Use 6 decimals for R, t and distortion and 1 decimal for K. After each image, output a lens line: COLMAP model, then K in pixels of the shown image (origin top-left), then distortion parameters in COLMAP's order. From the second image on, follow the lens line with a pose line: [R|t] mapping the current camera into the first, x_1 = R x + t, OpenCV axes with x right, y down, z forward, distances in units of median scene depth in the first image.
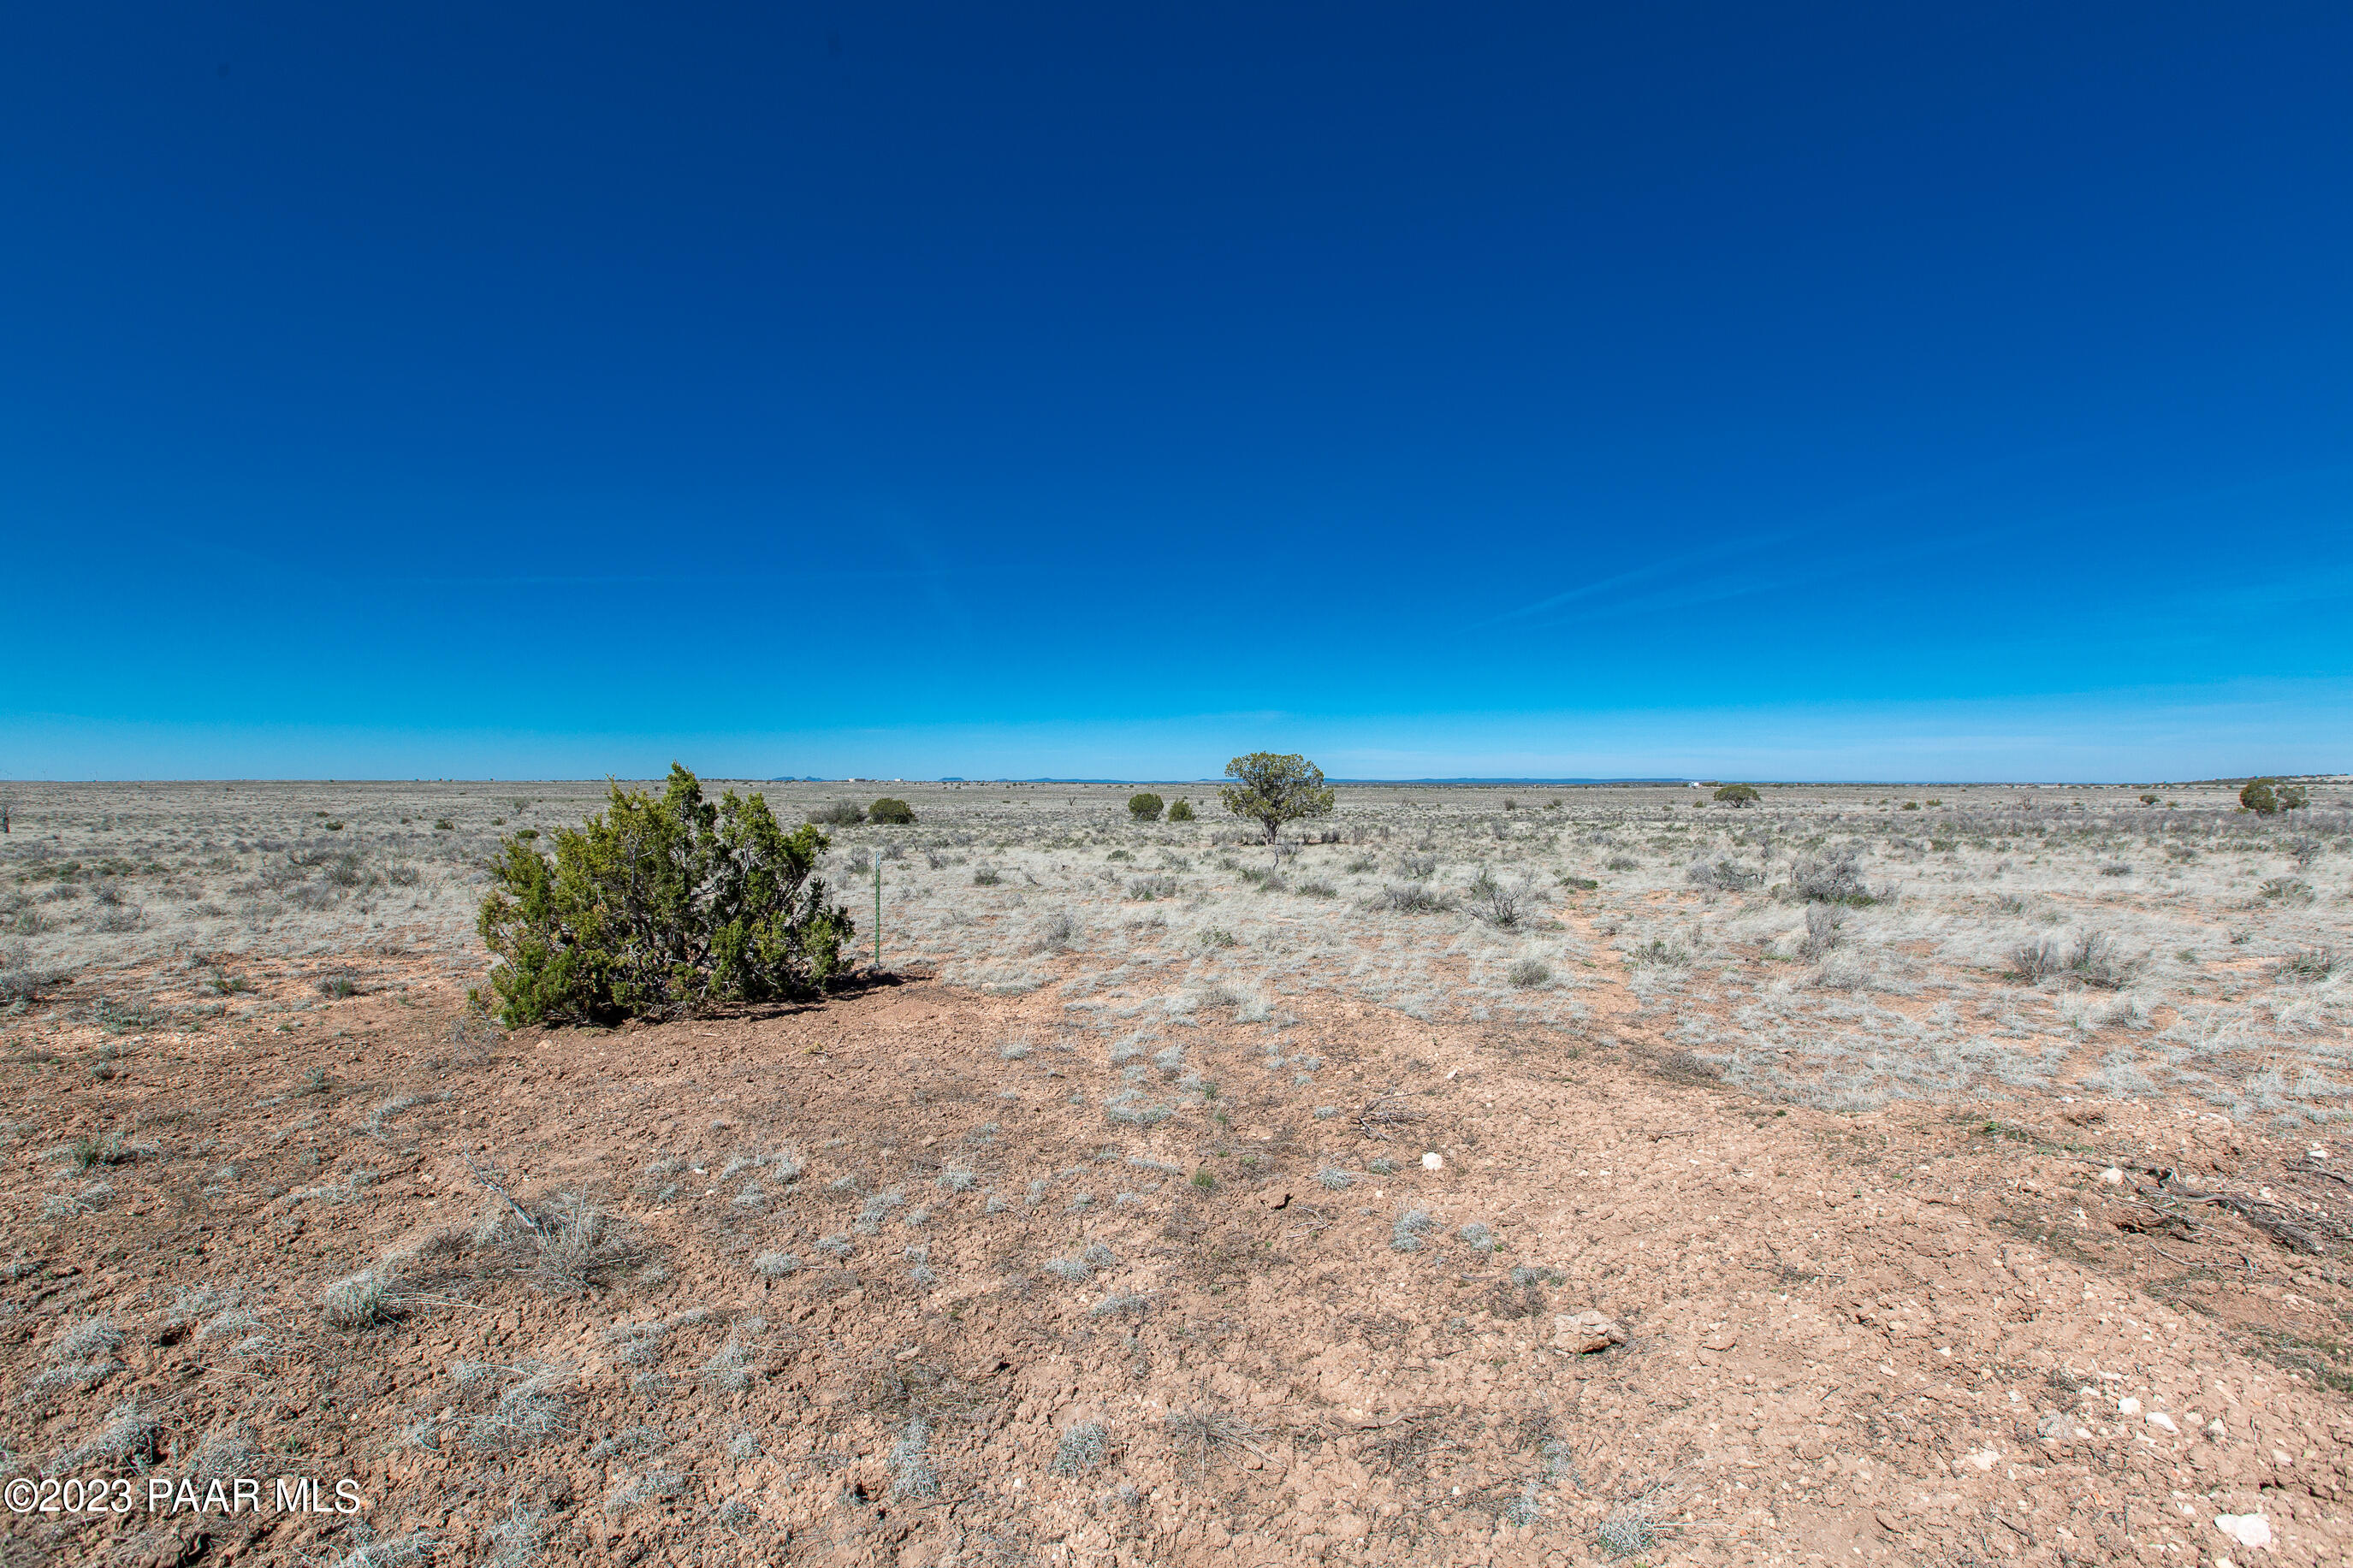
lens RADIAL K [[1091.0, 0, 1176.5], [0, 1091.0, 784.0], [0, 0, 1]] dist [-0.000201, -0.000146]
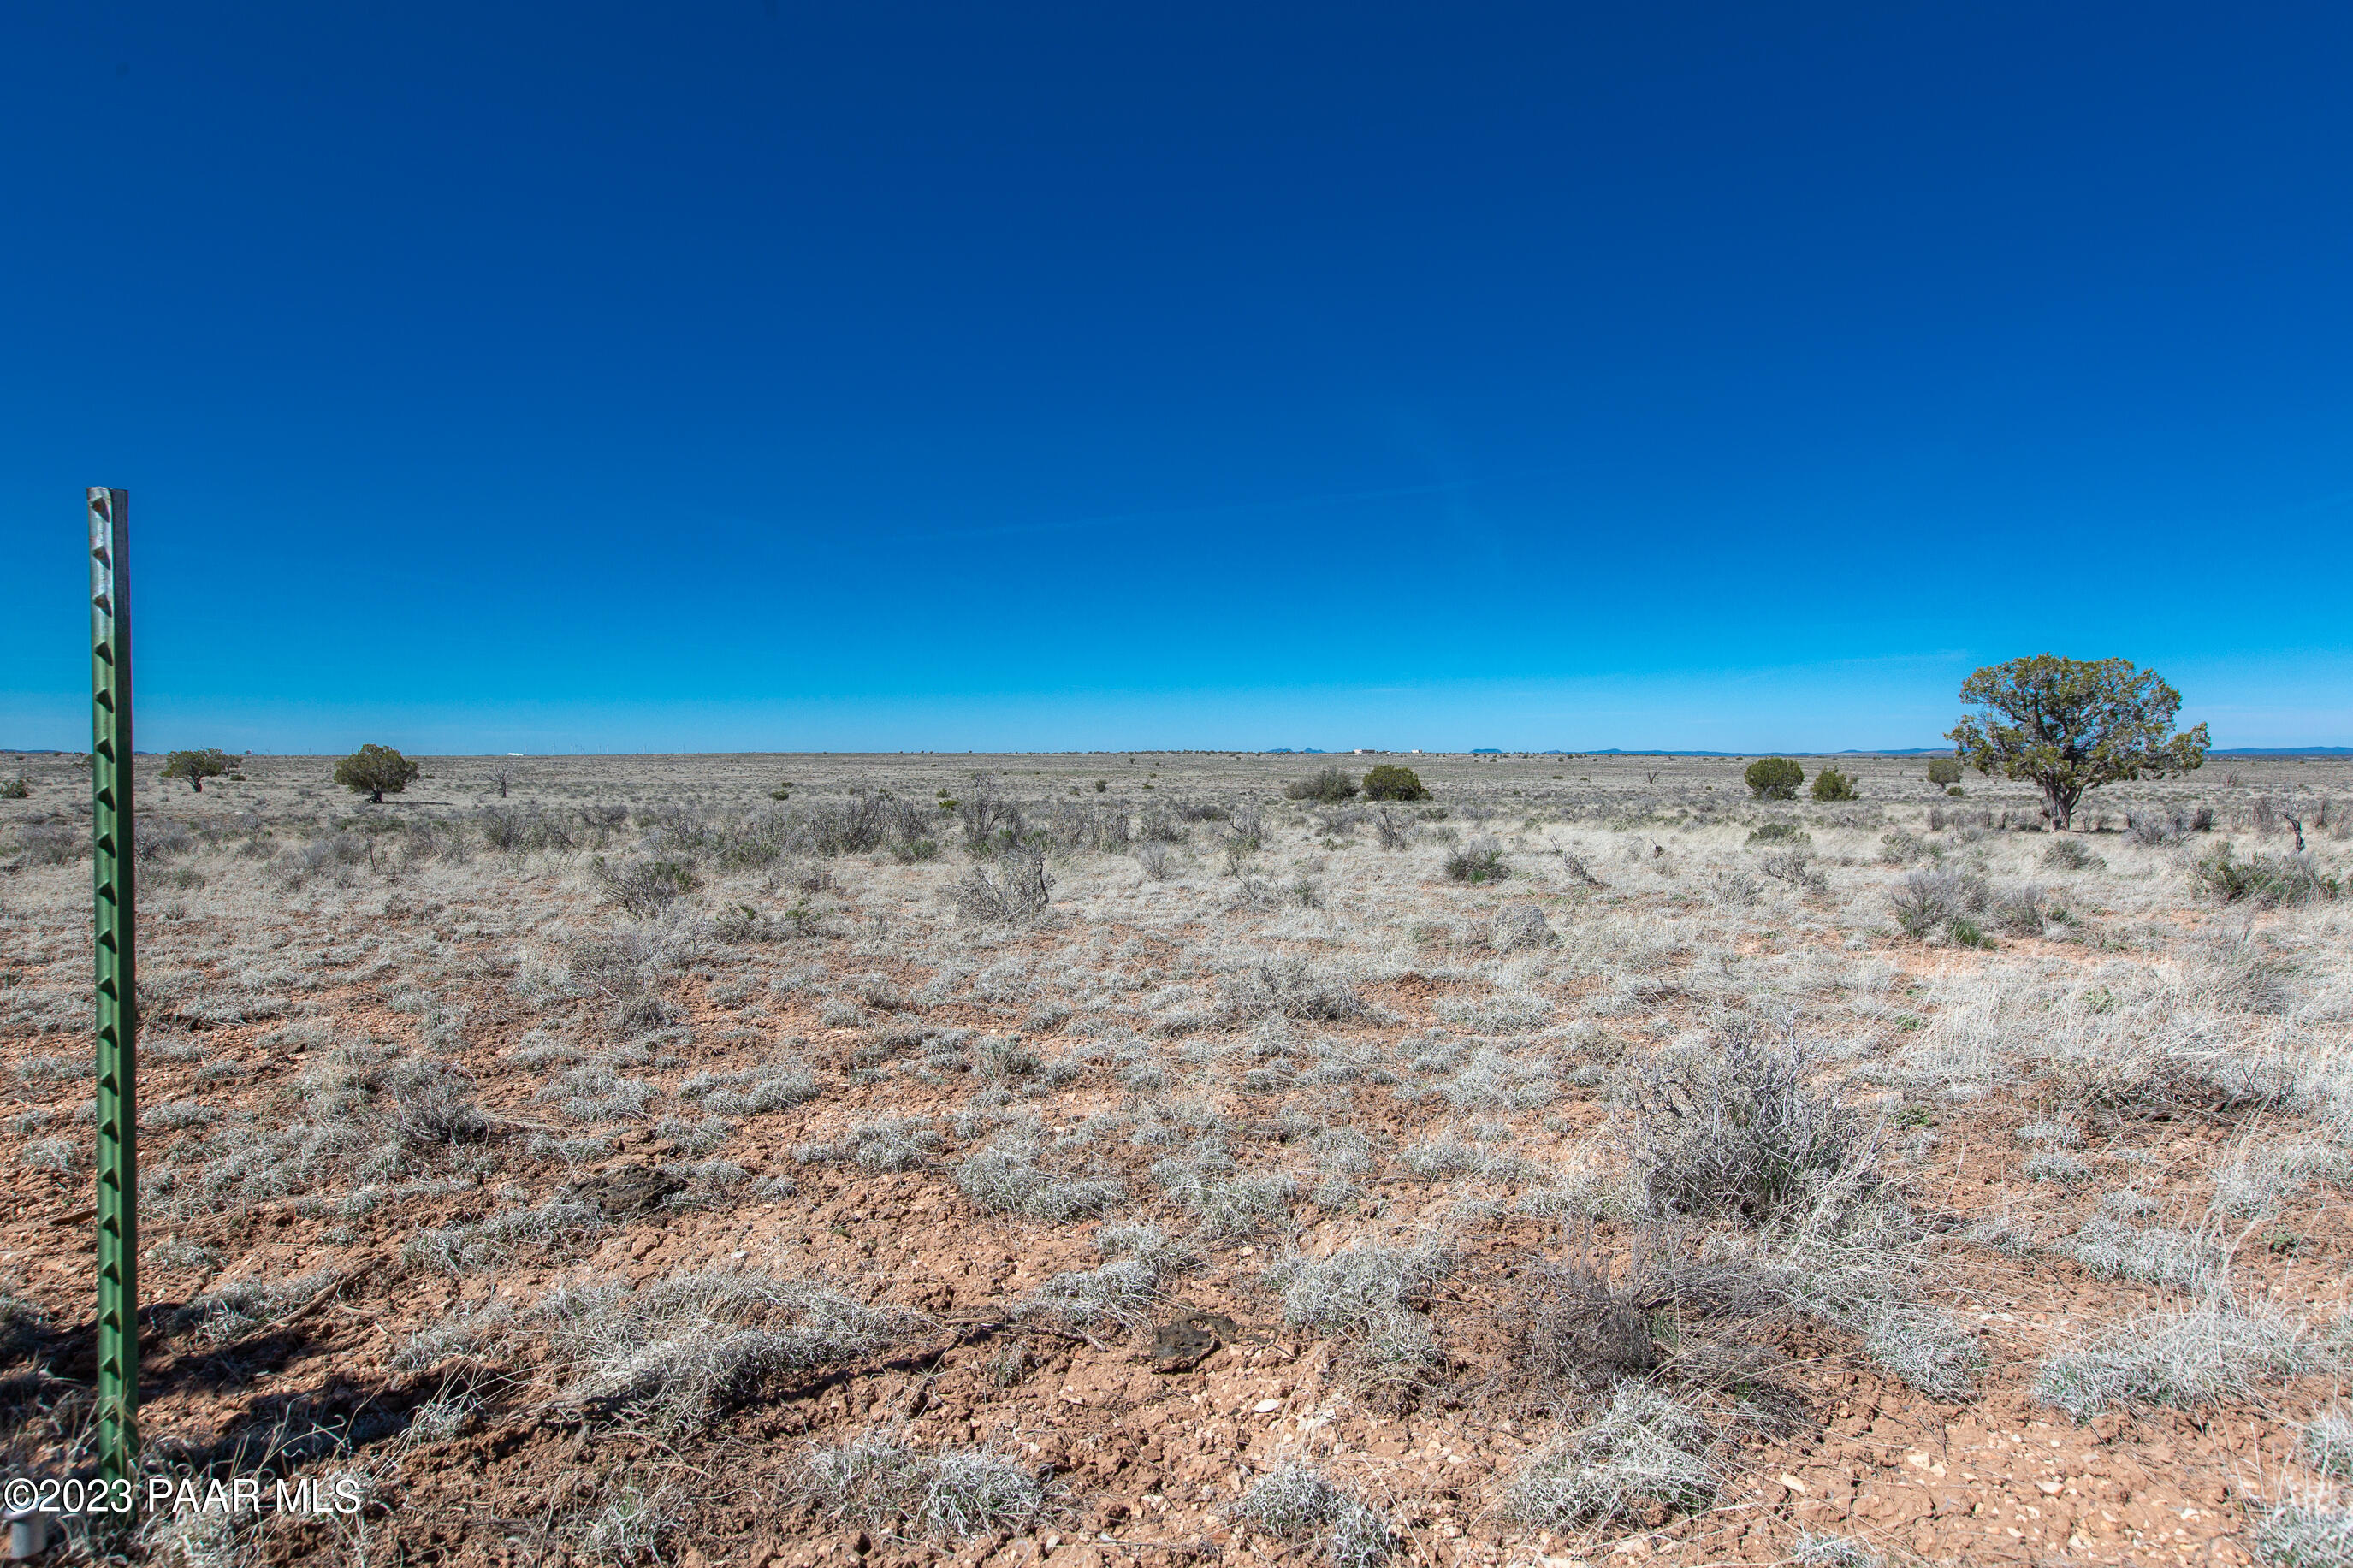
lens RADIAL K [[1233.5, 0, 1176.5], [0, 1233.5, 784.0], [0, 0, 1]] dist [-0.035708, -0.000034]
pose [[0.895606, 0.001835, -0.444845, -0.026280], [0.001460, 0.999974, 0.007065, 0.020929], [0.444846, -0.006977, 0.895580, 0.213734]]
